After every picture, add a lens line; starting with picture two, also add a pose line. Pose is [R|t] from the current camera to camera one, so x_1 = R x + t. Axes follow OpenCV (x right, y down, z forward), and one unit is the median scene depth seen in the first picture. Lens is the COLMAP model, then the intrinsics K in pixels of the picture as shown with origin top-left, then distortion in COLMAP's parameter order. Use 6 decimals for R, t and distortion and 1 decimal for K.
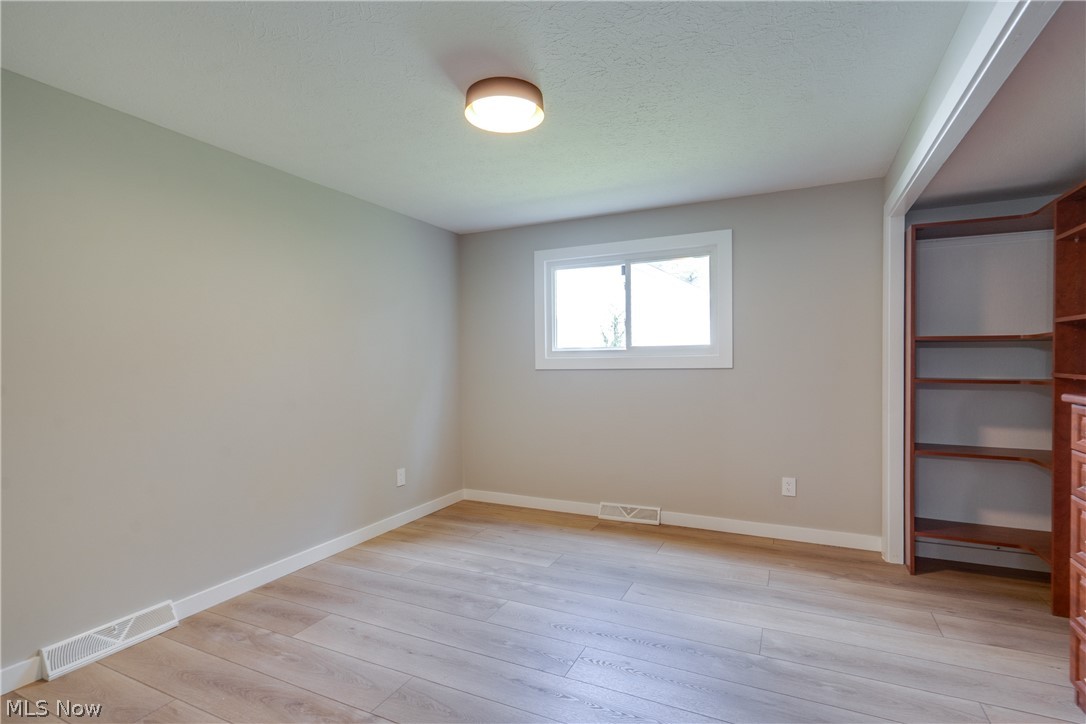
lens RADIAL K [[501.2, 0, 545.2], [0, 501.2, 366.6], [0, 0, 1]] dist [-0.001133, 0.001234]
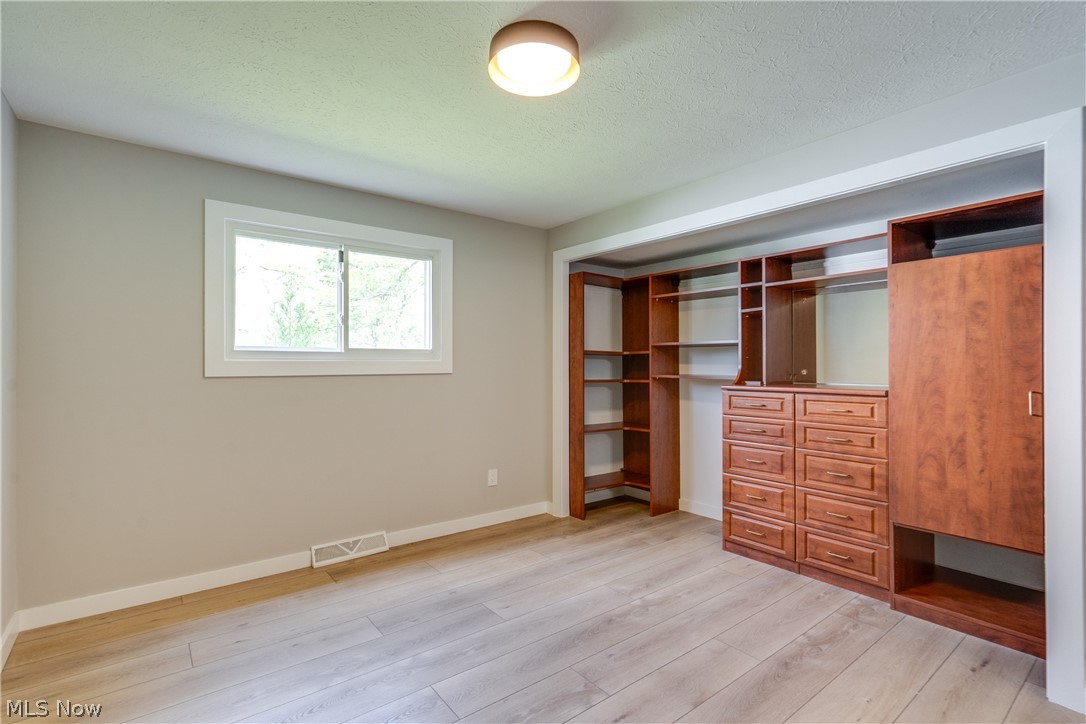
lens RADIAL K [[501.2, 0, 545.2], [0, 501.2, 366.6], [0, 0, 1]] dist [-0.001133, 0.001234]
pose [[0.474240, 0.011005, 0.880327, -0.467074], [0.009368, 0.999802, -0.017545, 0.008787], [-0.880346, 0.016567, 0.474043, 0.355832]]
